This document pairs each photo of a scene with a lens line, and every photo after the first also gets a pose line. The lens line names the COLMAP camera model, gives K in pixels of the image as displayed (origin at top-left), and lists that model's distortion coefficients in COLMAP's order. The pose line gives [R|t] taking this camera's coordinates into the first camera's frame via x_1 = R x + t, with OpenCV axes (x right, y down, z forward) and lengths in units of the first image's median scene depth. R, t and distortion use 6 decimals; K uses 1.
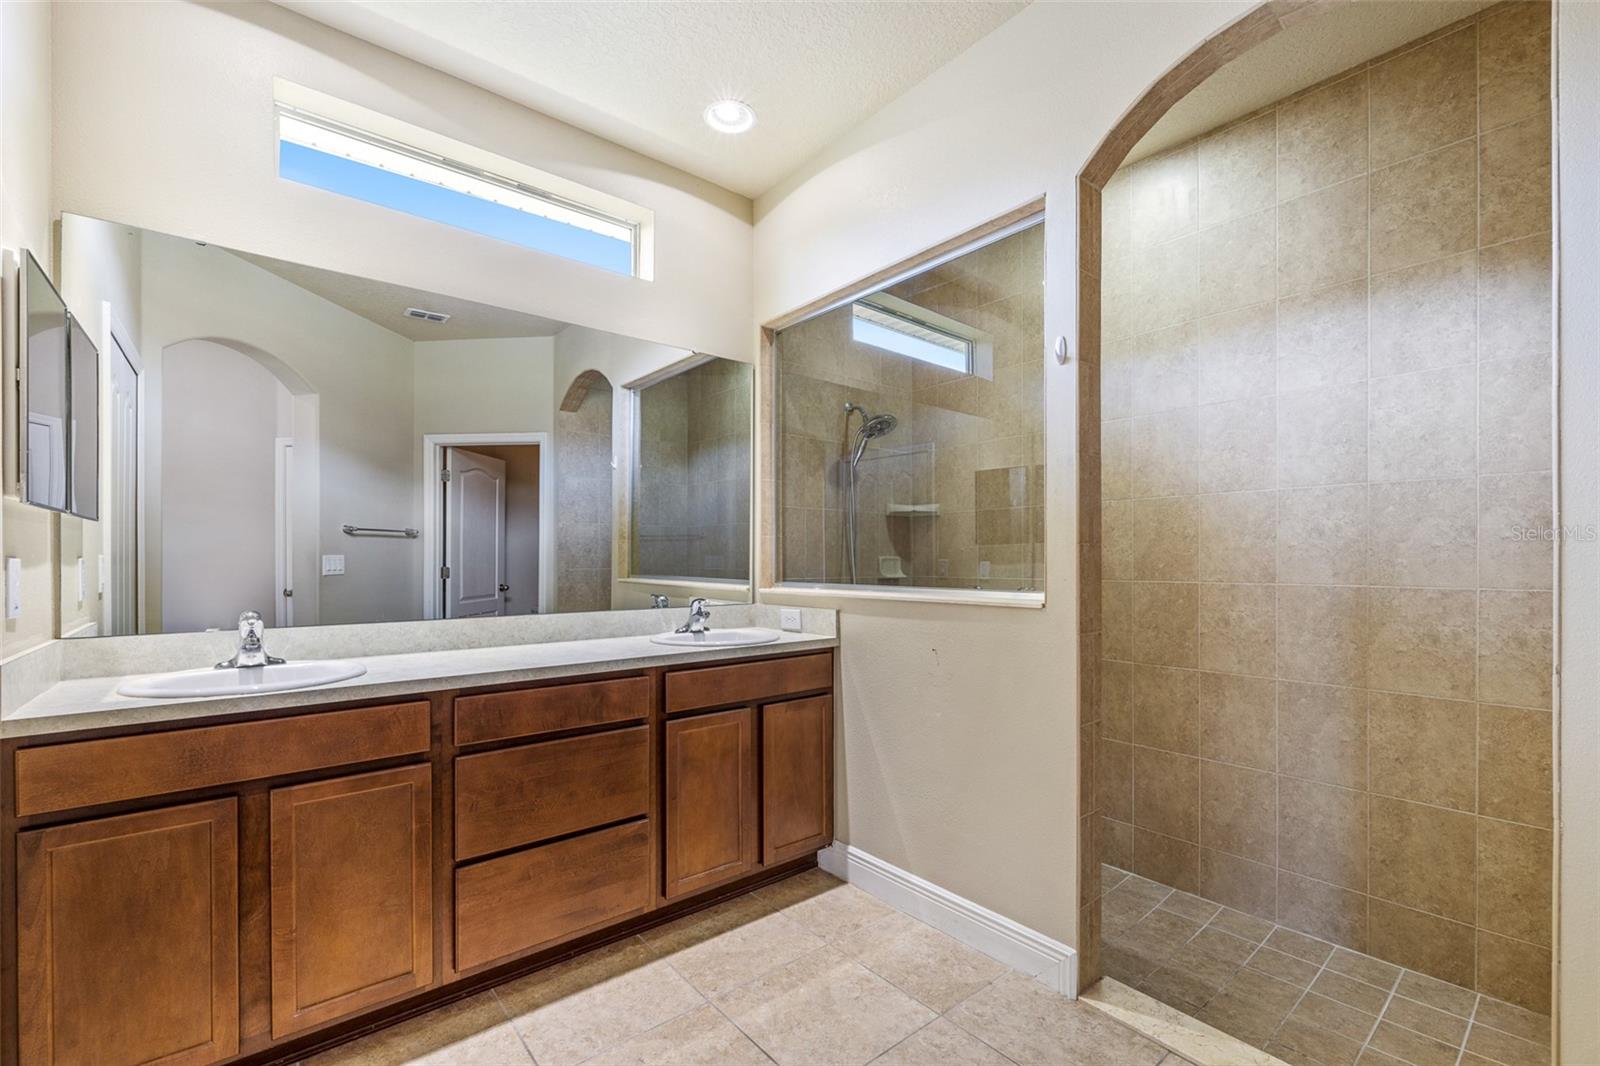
lens RADIAL K [[692.5, 0, 792.9], [0, 692.5, 561.2], [0, 0, 1]] dist [-0.003188, -0.000657]
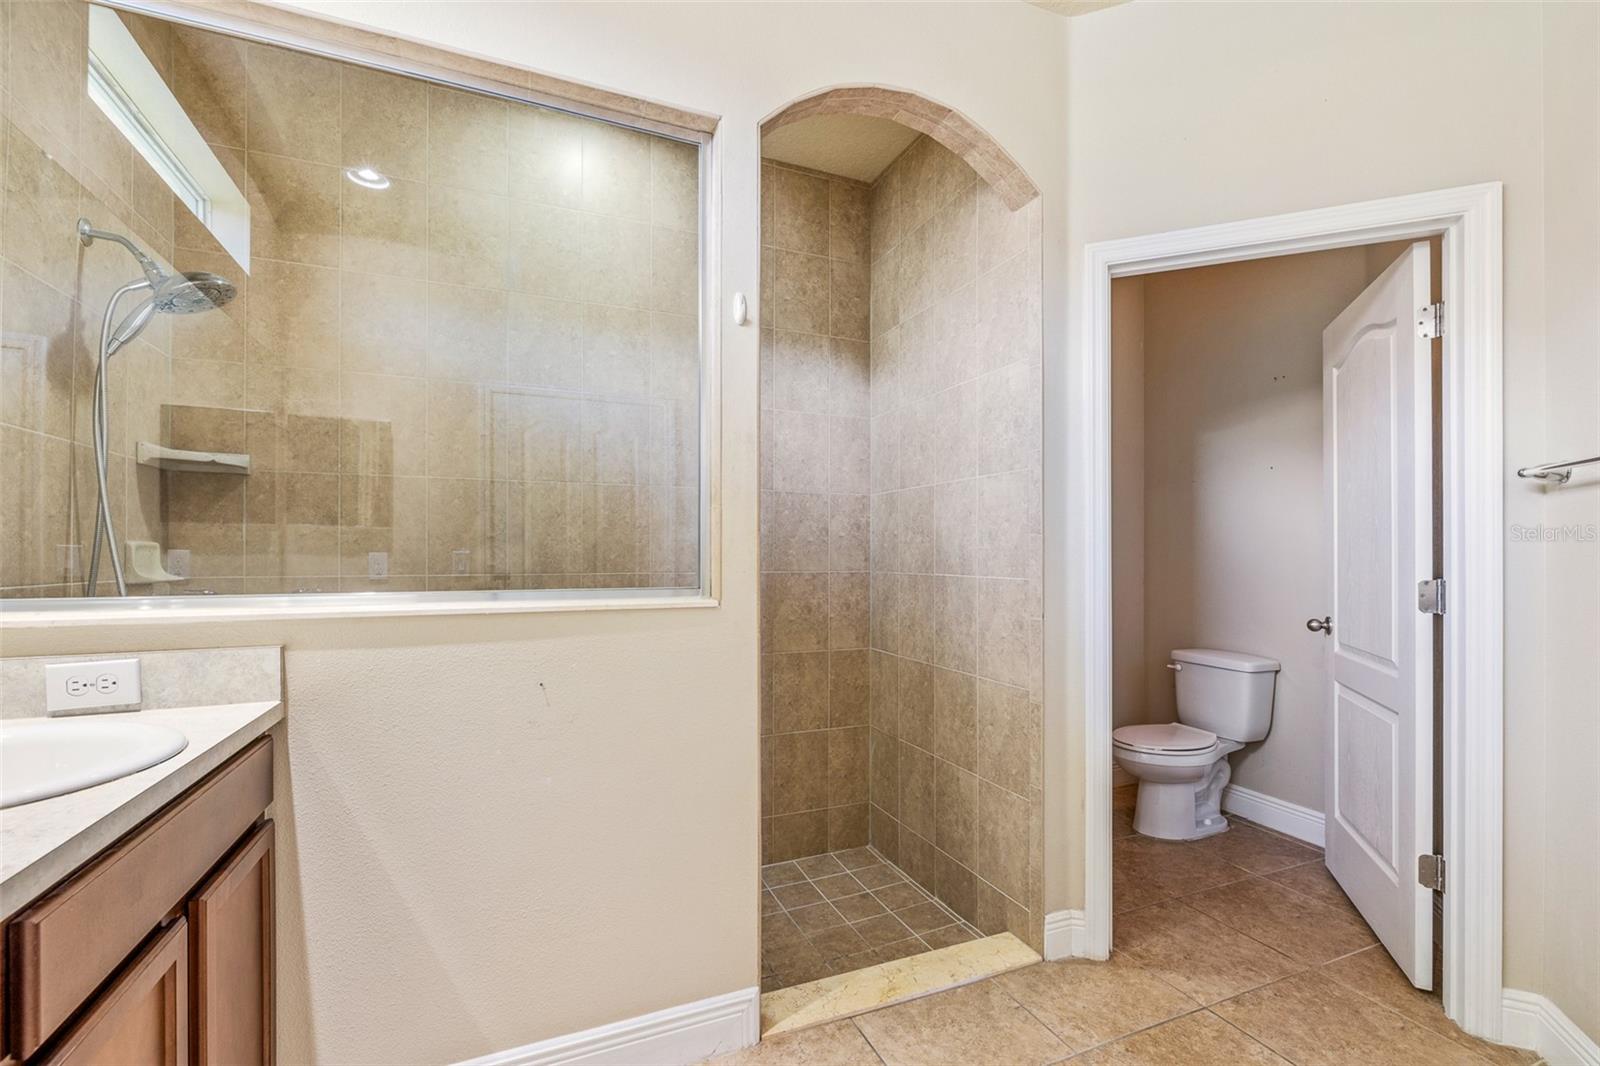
lens RADIAL K [[692.5, 0, 805.3], [0, 692.5, 549.0], [0, 0, 1]] dist [-0.003188, -0.000657]
pose [[0.266847, 0.008483, 0.963702, -0.397392], [-0.001193, 0.999963, -0.008472, 0.005075], [-0.963738, 0.001112, 0.266847, 0.634902]]
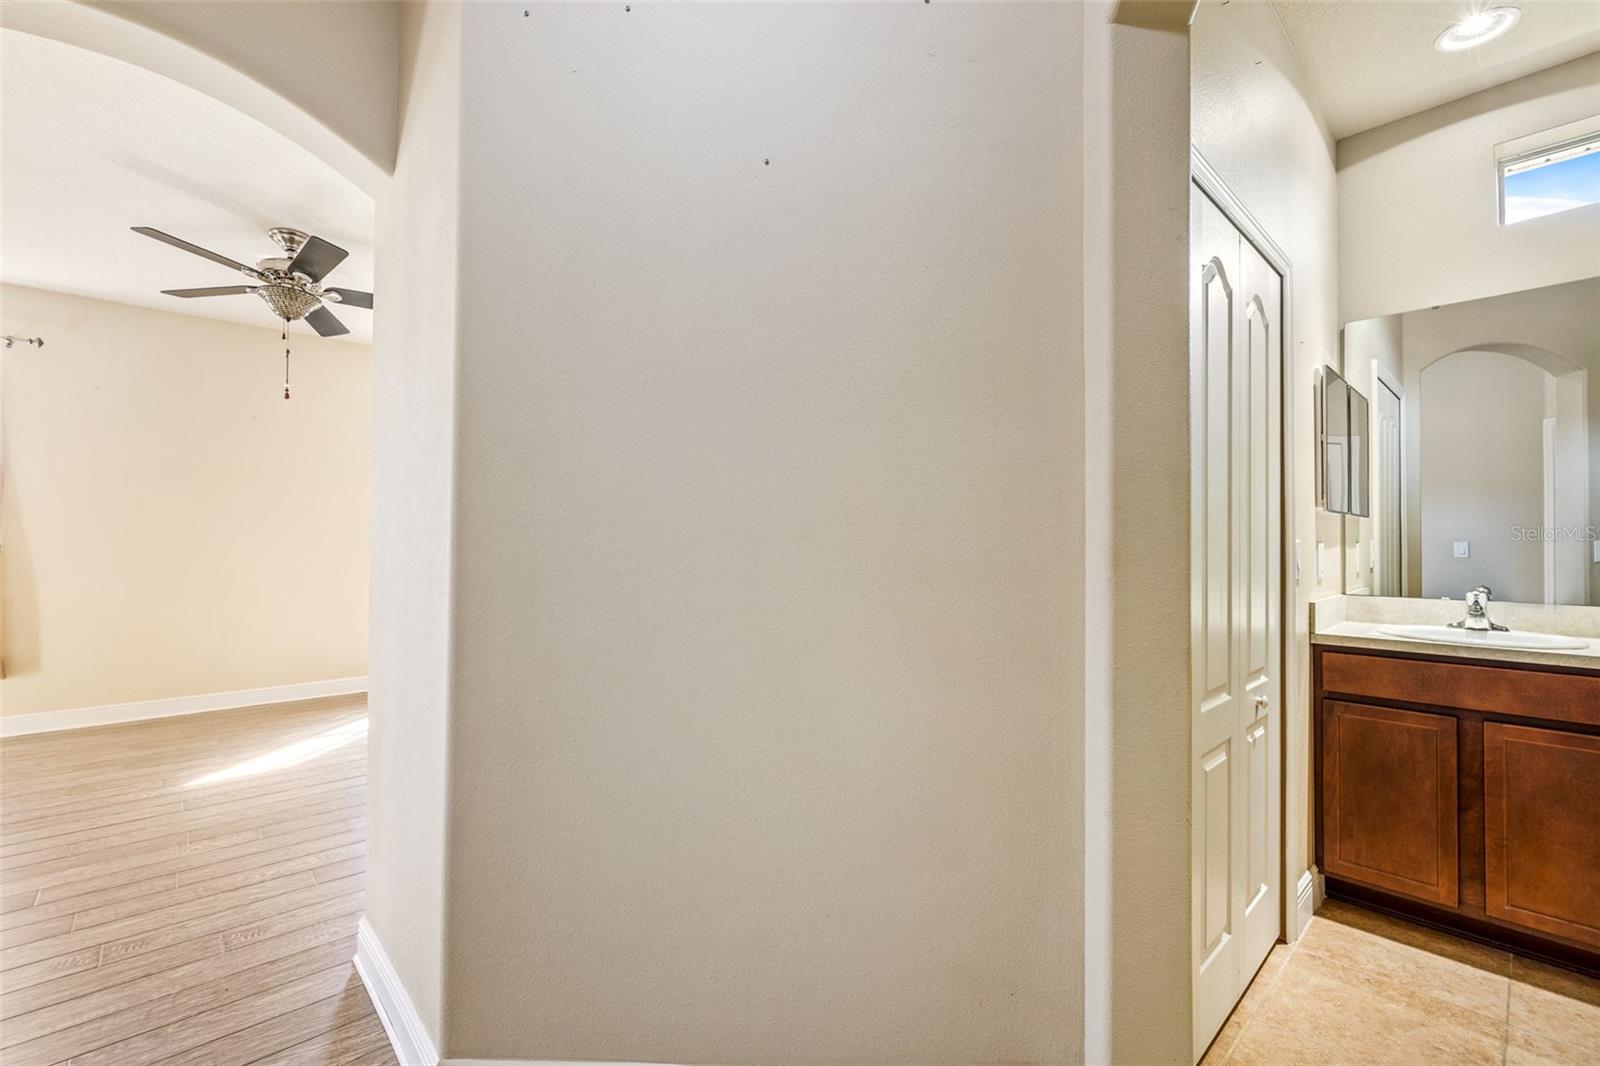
lens RADIAL K [[692.5, 0, 801.9], [0, 692.5, 528.8], [0, 0, 1]] dist [-0.003188, -0.000657]
pose [[0.082565, -0.014287, -0.996483, 0.396874], [-0.008402, 0.999852, -0.015032, -0.002717], [0.996550, 0.009614, 0.082433, -0.356827]]
